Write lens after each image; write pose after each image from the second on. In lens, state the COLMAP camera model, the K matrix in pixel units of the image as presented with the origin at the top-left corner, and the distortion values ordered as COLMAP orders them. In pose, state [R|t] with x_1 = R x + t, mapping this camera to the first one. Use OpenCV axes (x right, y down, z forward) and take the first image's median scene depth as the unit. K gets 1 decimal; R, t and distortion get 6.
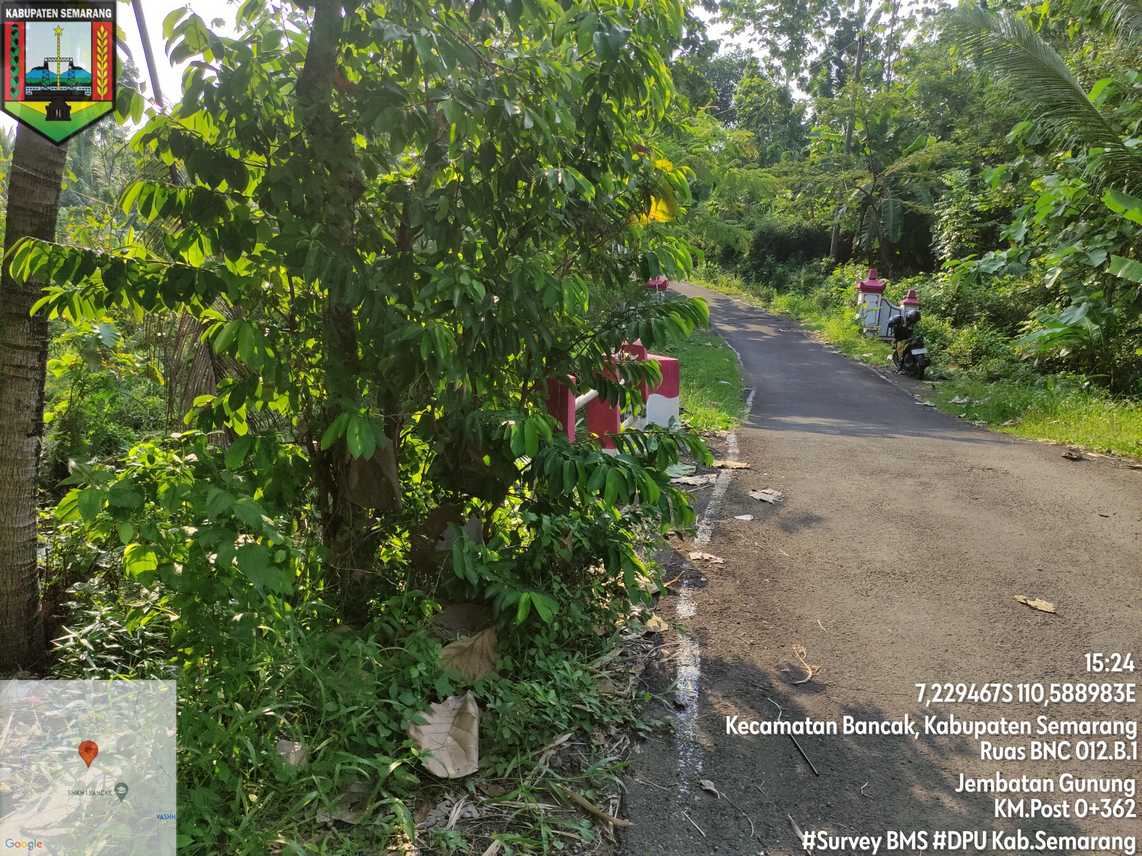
lens RADIAL K [[842.4, 0, 568.7], [0, 842.4, 426.5], [0, 0, 1]] dist [0.061766, -0.068765]
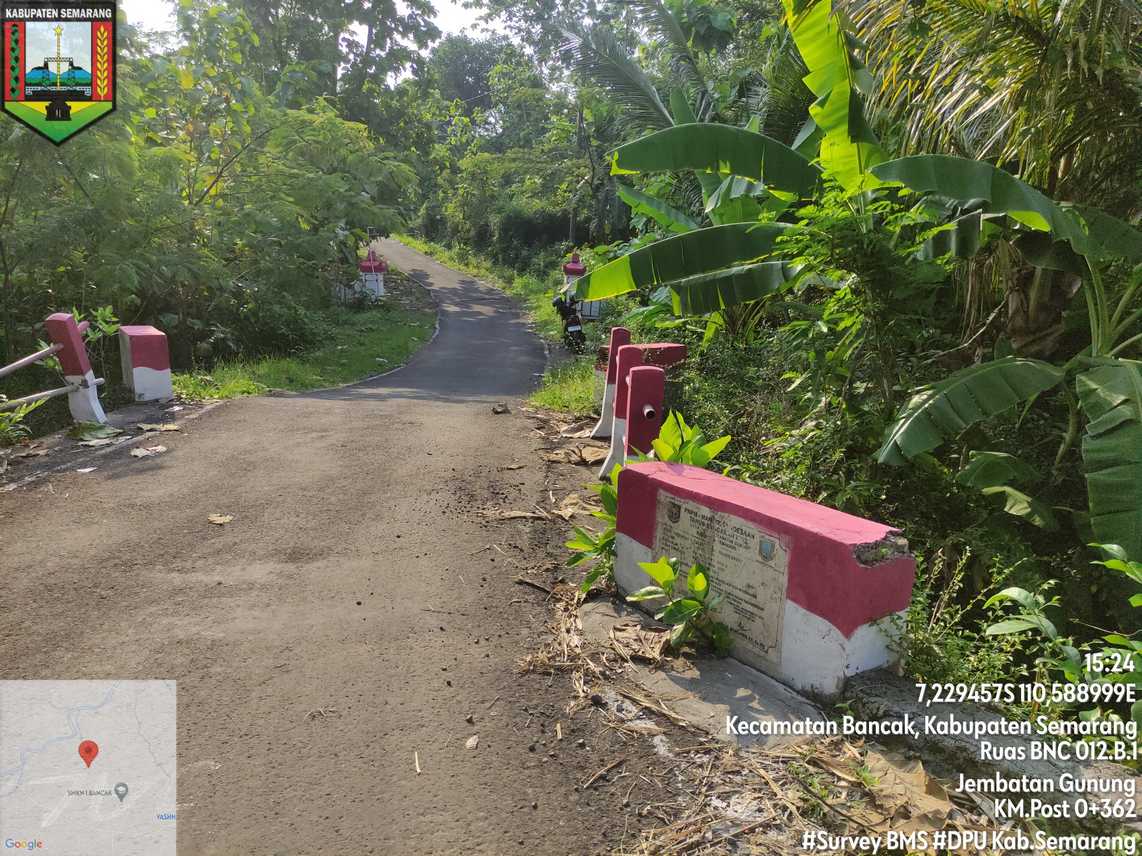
lens RADIAL K [[842.4, 0, 568.7], [0, 842.4, 426.5], [0, 0, 1]] dist [0.061766, -0.068765]
pose [[0.976541, -0.038939, 0.211781, 0.137122], [0.034583, 0.999108, 0.024234, 0.010070], [-0.212535, -0.016342, 0.977017, -0.058361]]
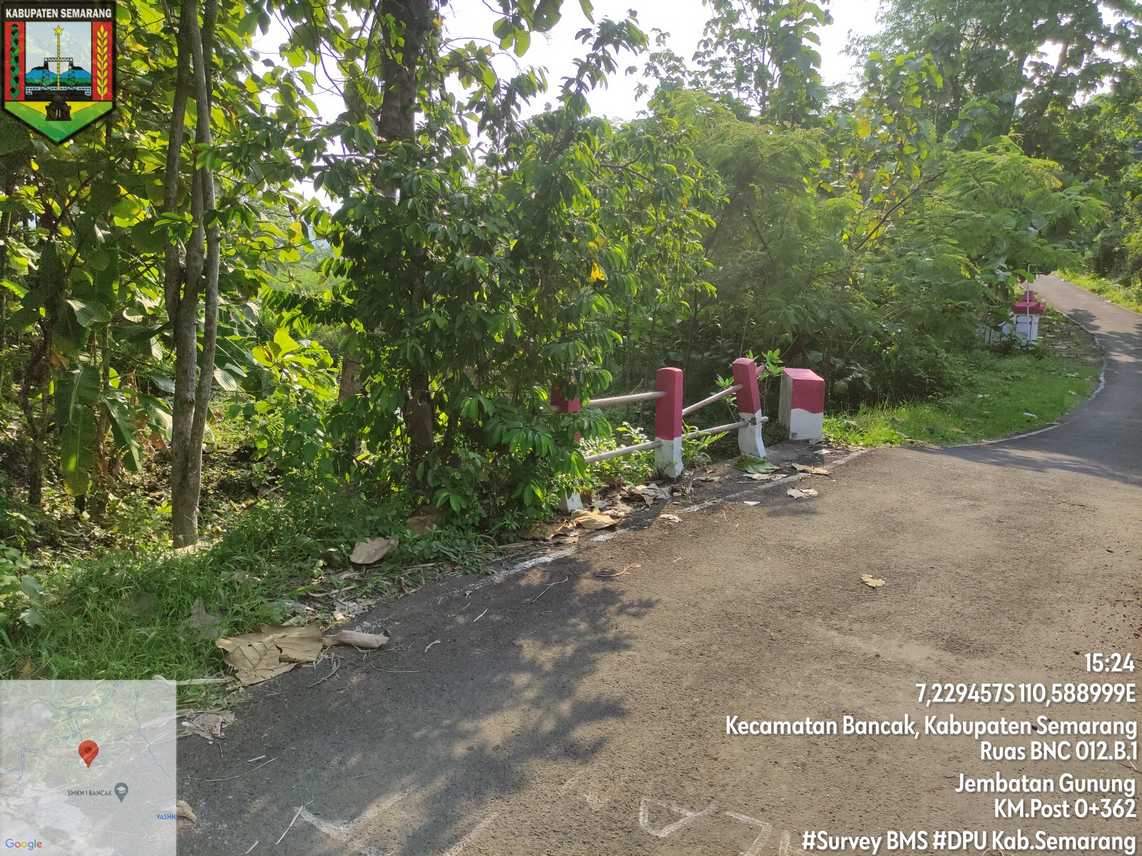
lens RADIAL K [[844.2, 0, 568.9], [0, 844.2, 425.2], [0, 0, 1]] dist [0.043540, -0.028860]
pose [[0.884374, 0.092942, -0.457432, 0.122368], [-0.099917, 0.994955, 0.008985, 0.001840], [0.455960, 0.037759, 0.889199, -0.058680]]
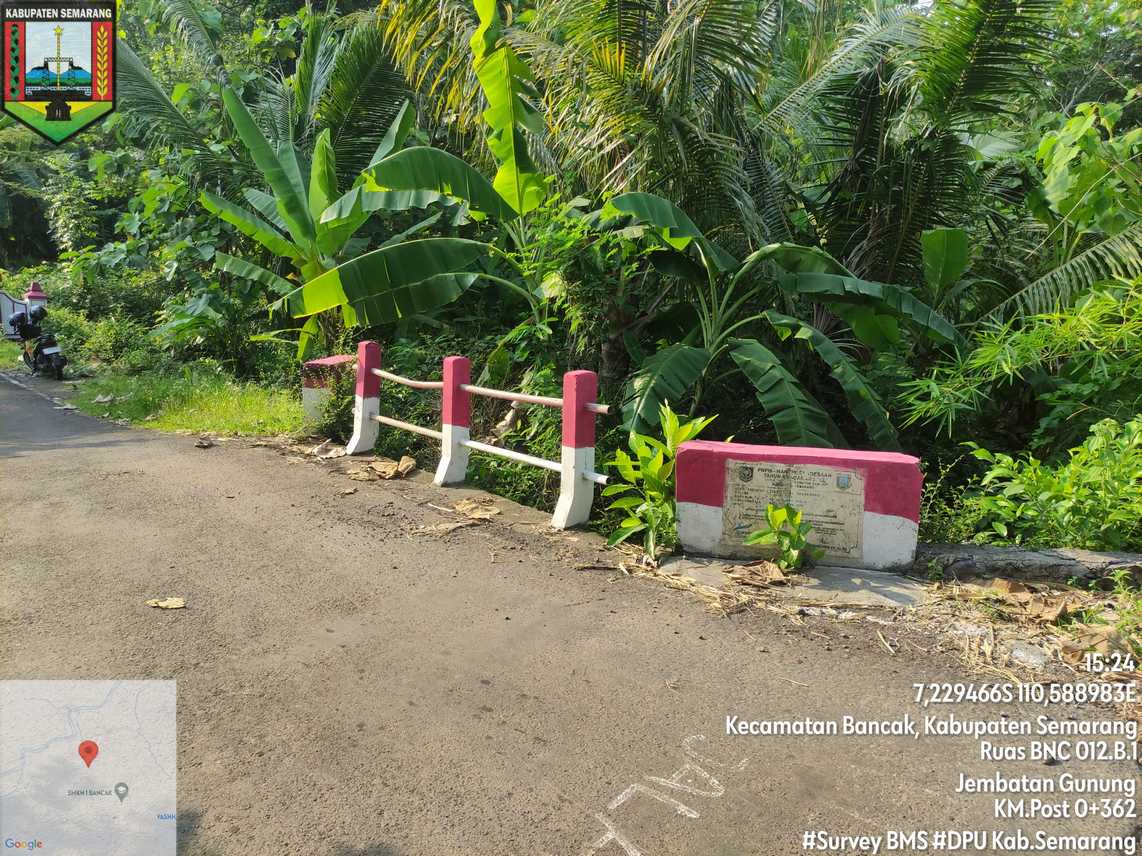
lens RADIAL K [[847.0, 0, 568.0], [0, 847.0, 424.2], [0, 0, 1]] dist [0.042806, -0.039119]
pose [[0.605293, -0.156189, 0.780529, 0.010923], [0.146004, 0.985709, 0.084022, -0.004258], [-0.782498, 0.063102, 0.619448, -0.007776]]
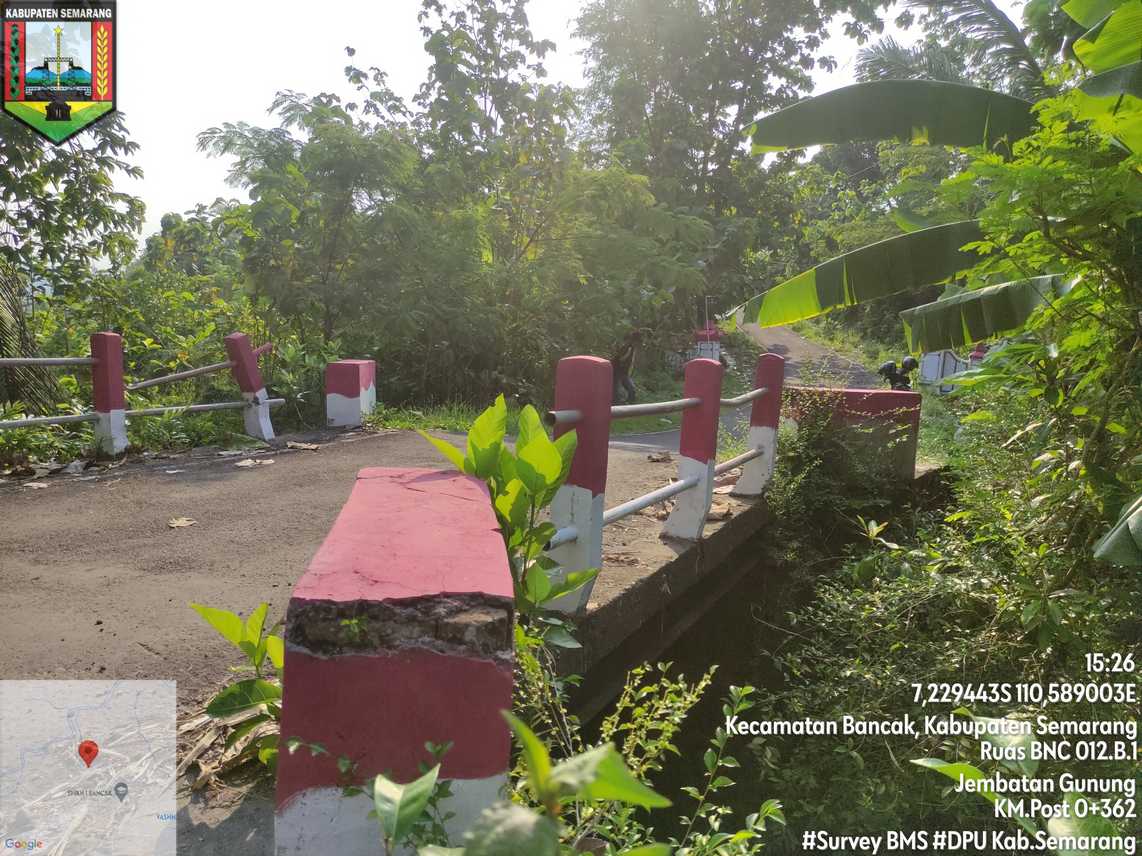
lens RADIAL K [[842.4, 0, 568.7], [0, 842.4, 426.5], [0, 0, 1]] dist [0.061766, -0.068765]
pose [[0.970509, 0.034493, -0.238583, 0.228649], [-0.052405, 0.996229, -0.069145, 0.022327], [0.235298, 0.079609, 0.968657, 0.000322]]
